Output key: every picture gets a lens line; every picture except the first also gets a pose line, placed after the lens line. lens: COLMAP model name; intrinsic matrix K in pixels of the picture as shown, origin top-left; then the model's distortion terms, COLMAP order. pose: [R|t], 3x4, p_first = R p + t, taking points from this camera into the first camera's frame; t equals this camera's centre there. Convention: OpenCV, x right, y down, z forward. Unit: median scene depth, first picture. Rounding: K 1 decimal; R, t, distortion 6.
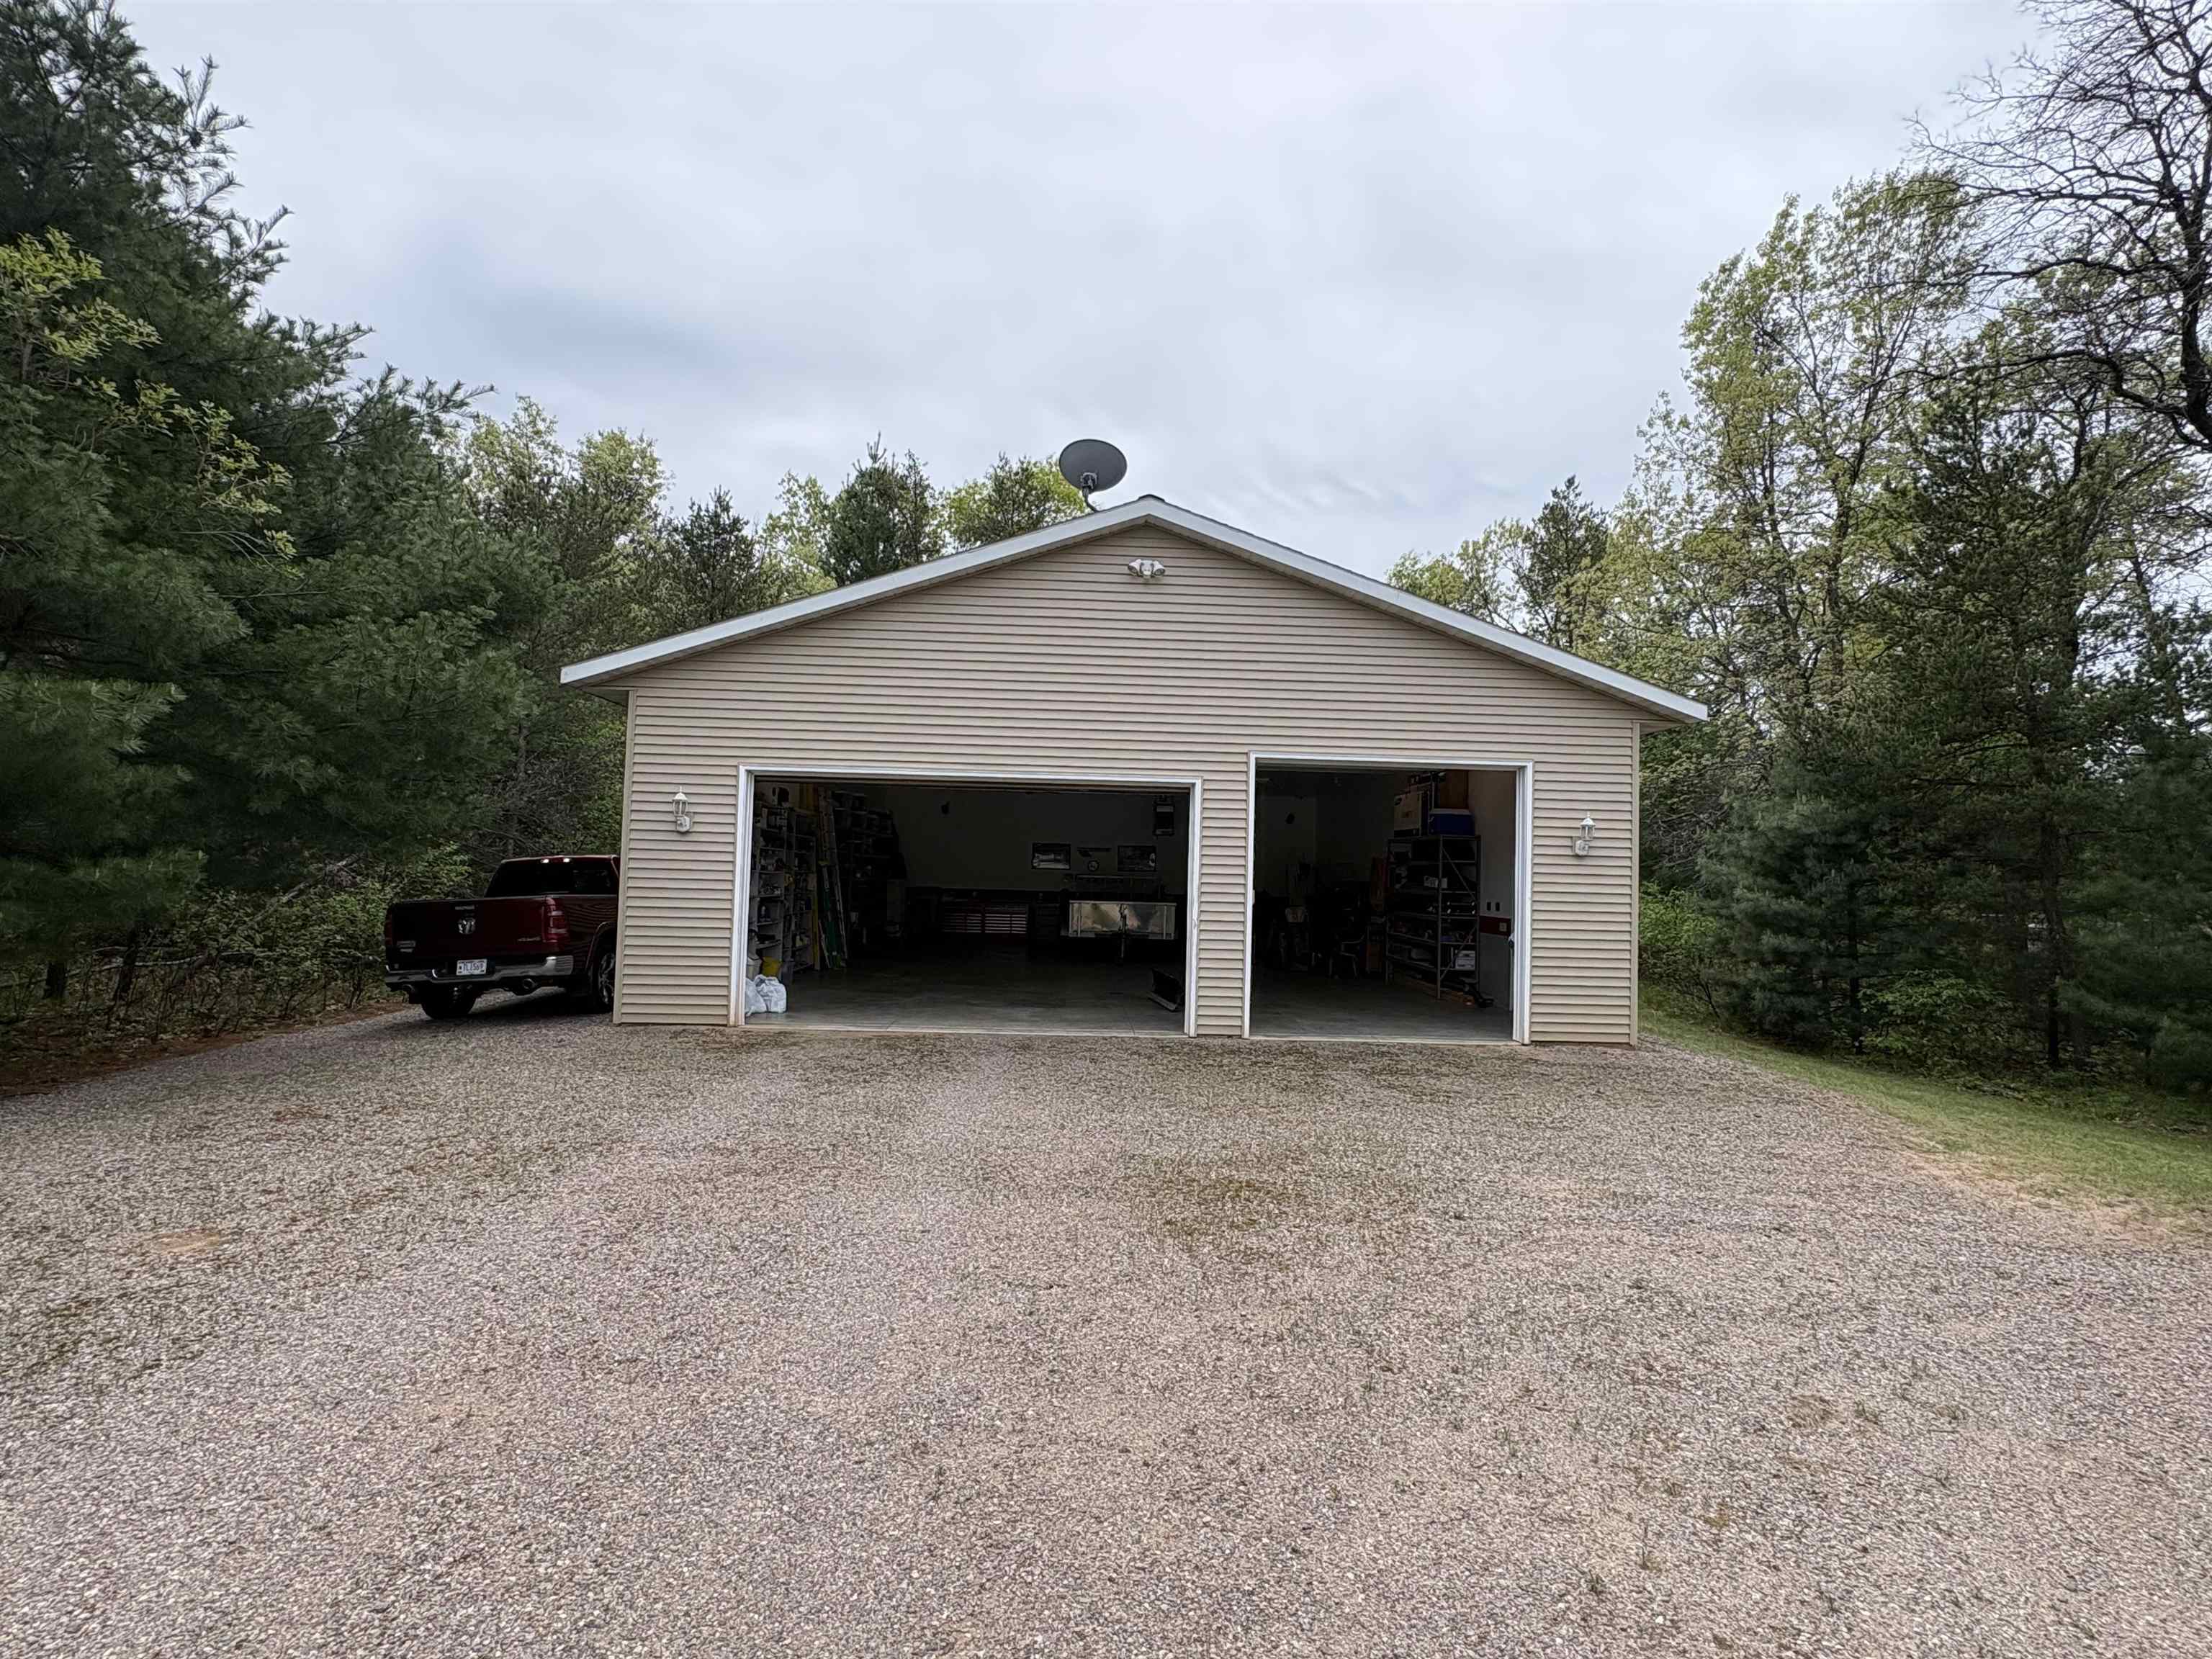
lens RADIAL K [[1042.8, 0, 1109.9], [0, 1042.8, 828.8], [0, 0, 1]] dist [0.001717, -0.000903]
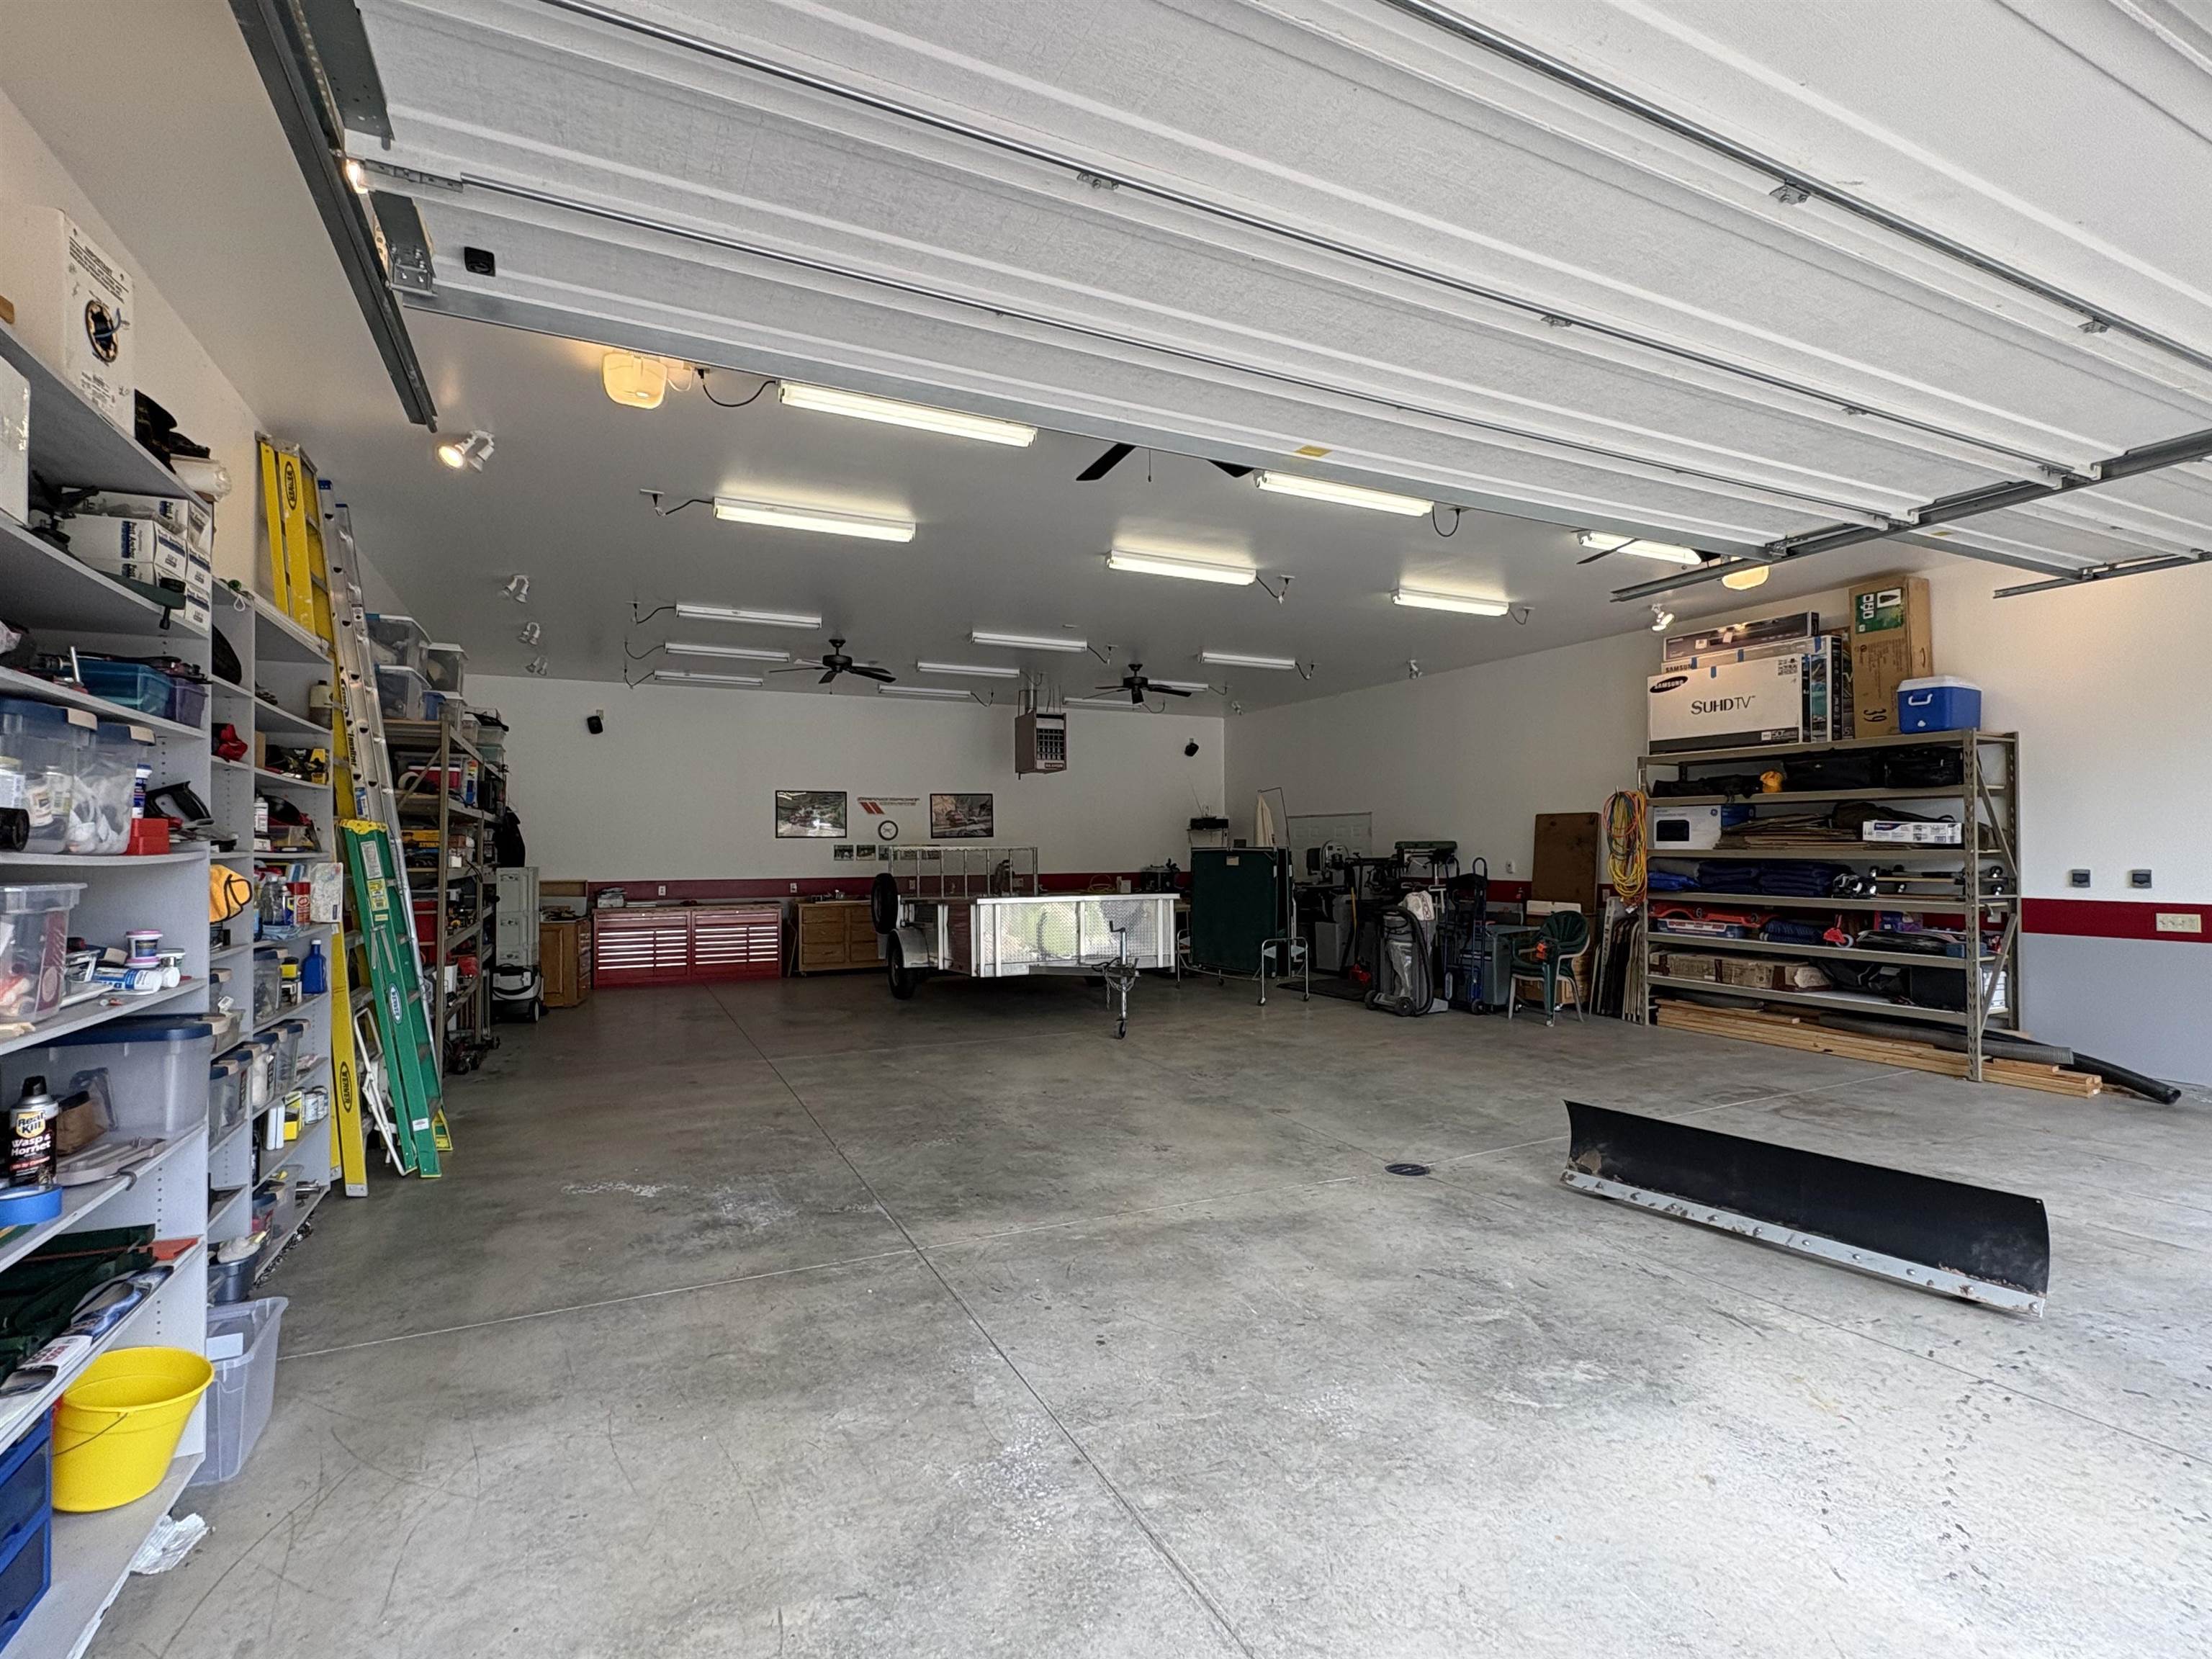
lens RADIAL K [[1042.8, 0, 1107.0], [0, 1042.8, 833.0], [0, 0, 1]] dist [0.001717, -0.000903]
pose [[0.912964, -0.026159, 0.407202, -0.304615], [0.012602, 0.999275, 0.035939, 0.040849], [-0.407846, -0.027679, 0.912631, 0.967933]]
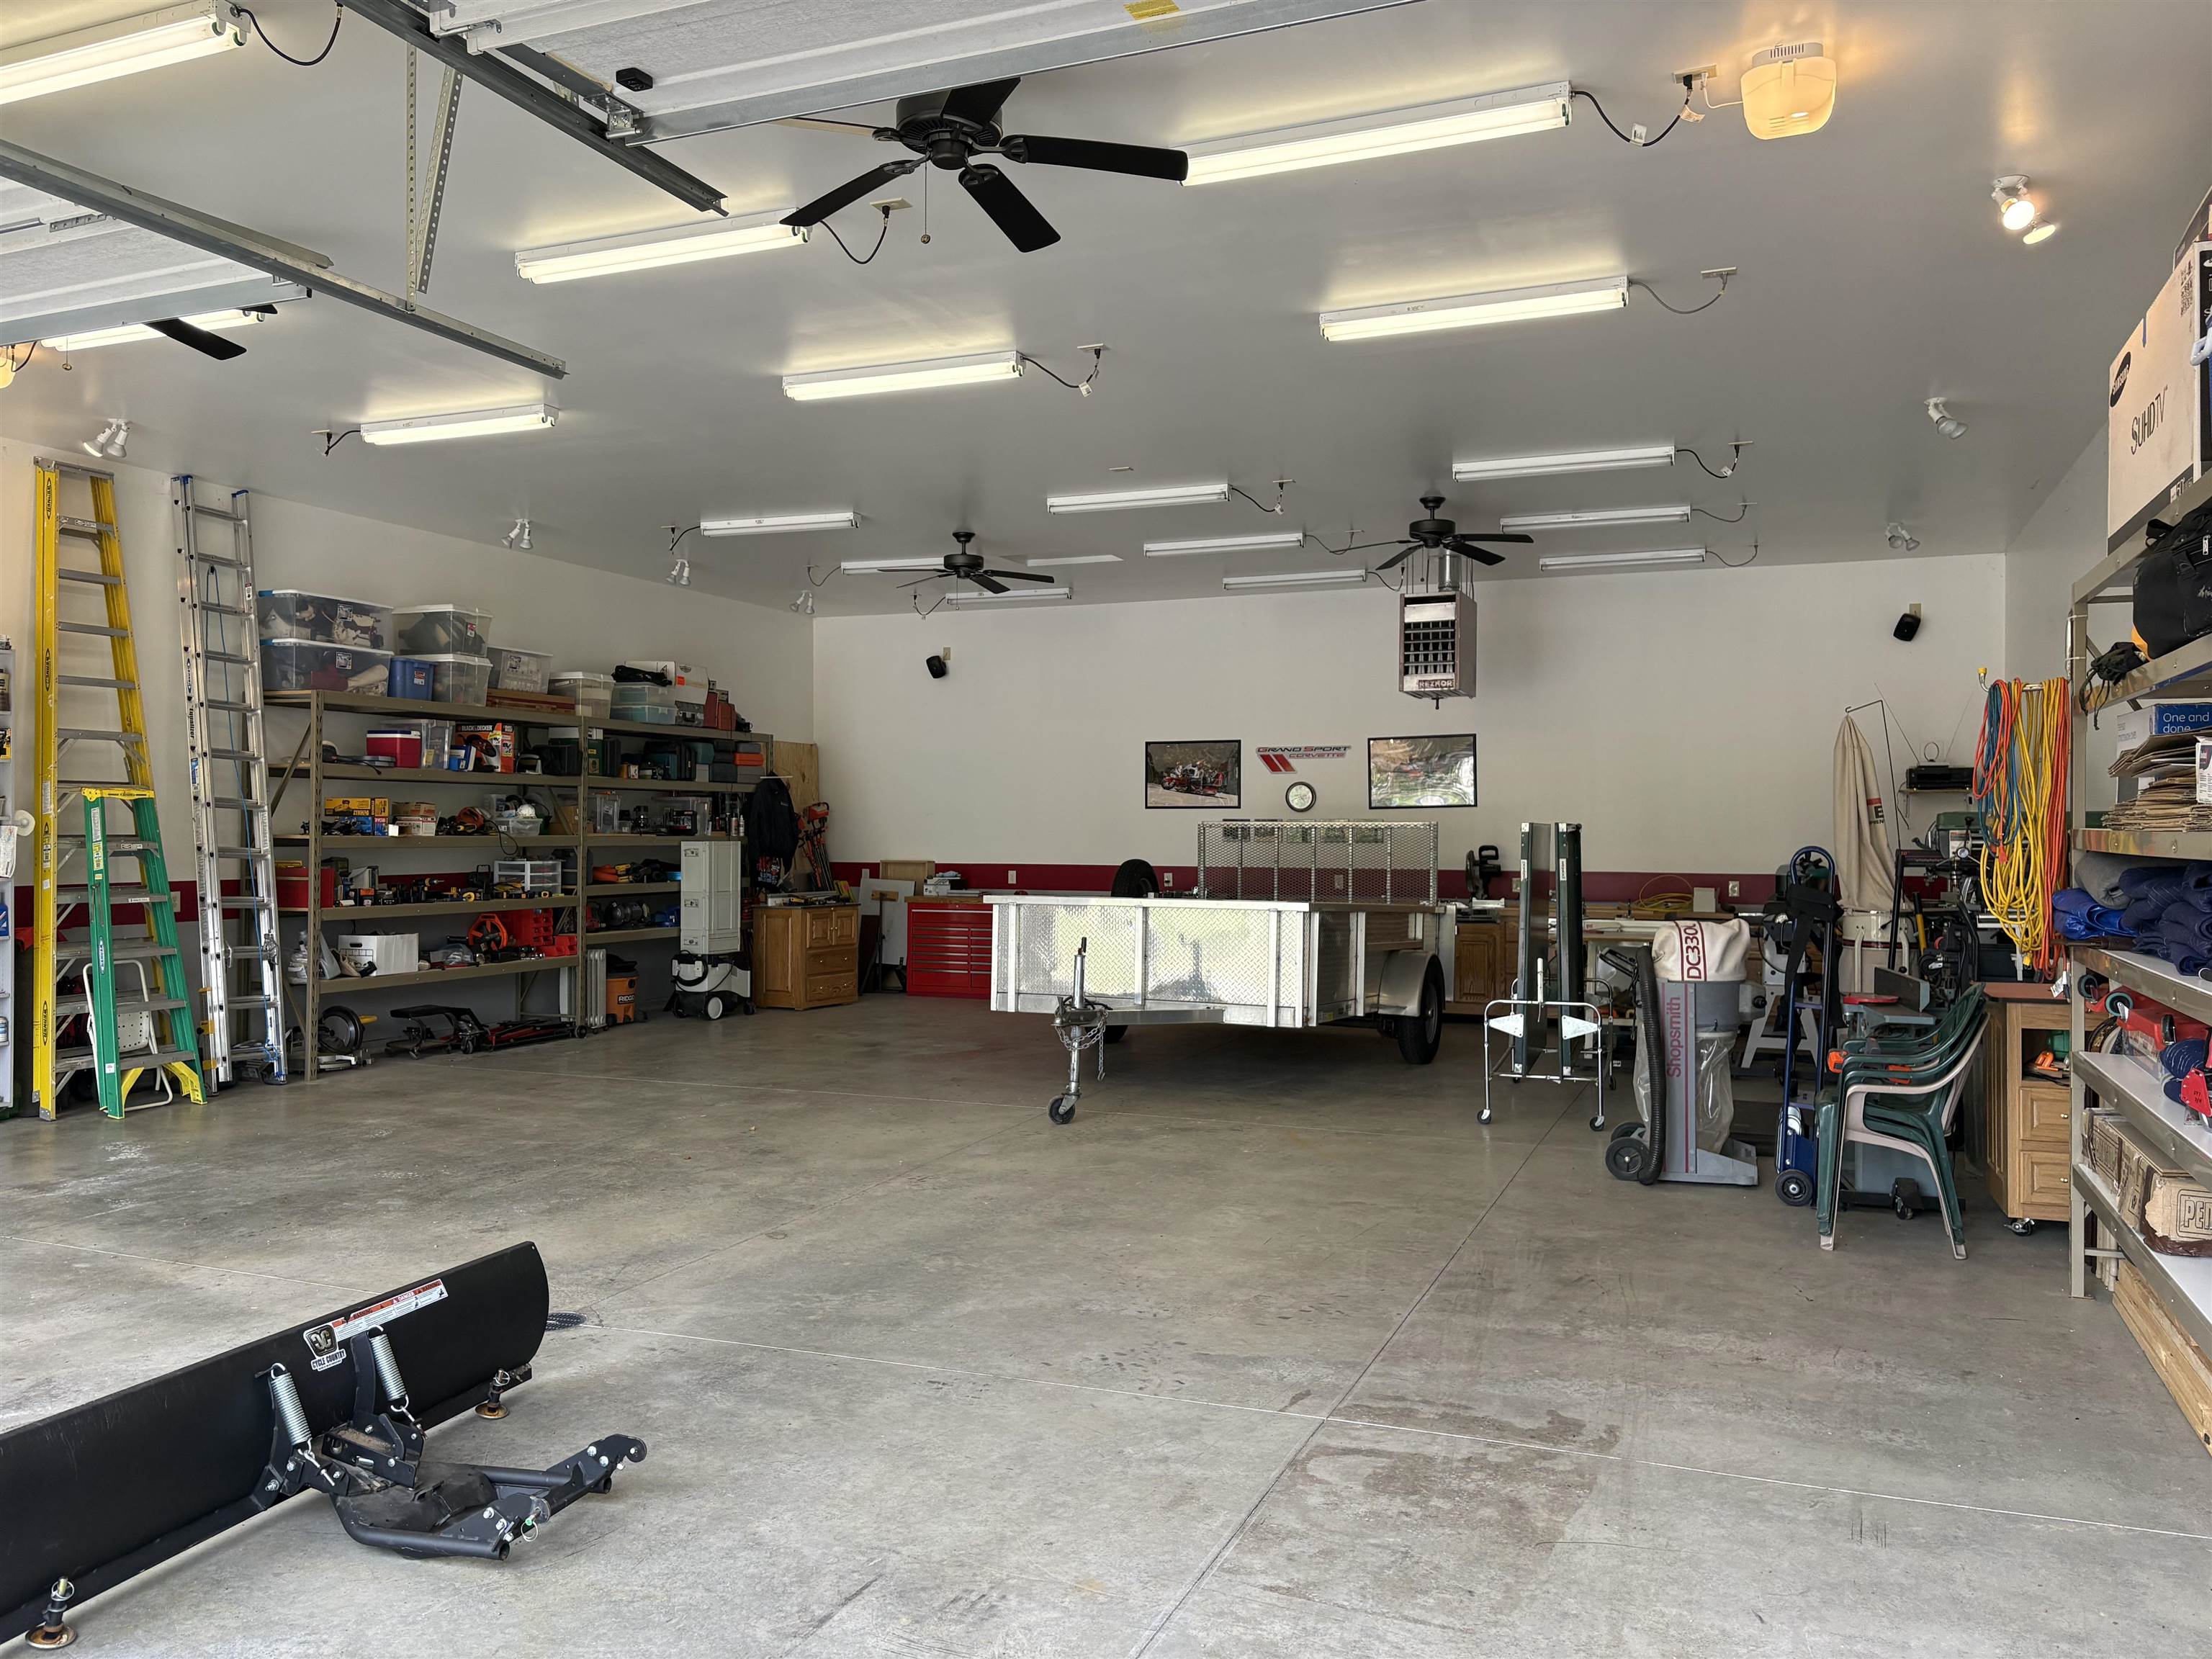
lens RADIAL K [[1663.6, 0, 1092.1], [0, 1663.6, 825.4], [0, 0, 1]] dist [0.031353, -0.003205]
pose [[0.909092, -0.024695, -0.415862, 0.352798], [0.038273, 0.998971, 0.024345, 0.063597], [0.414833, -0.038048, 0.909102, 0.972520]]
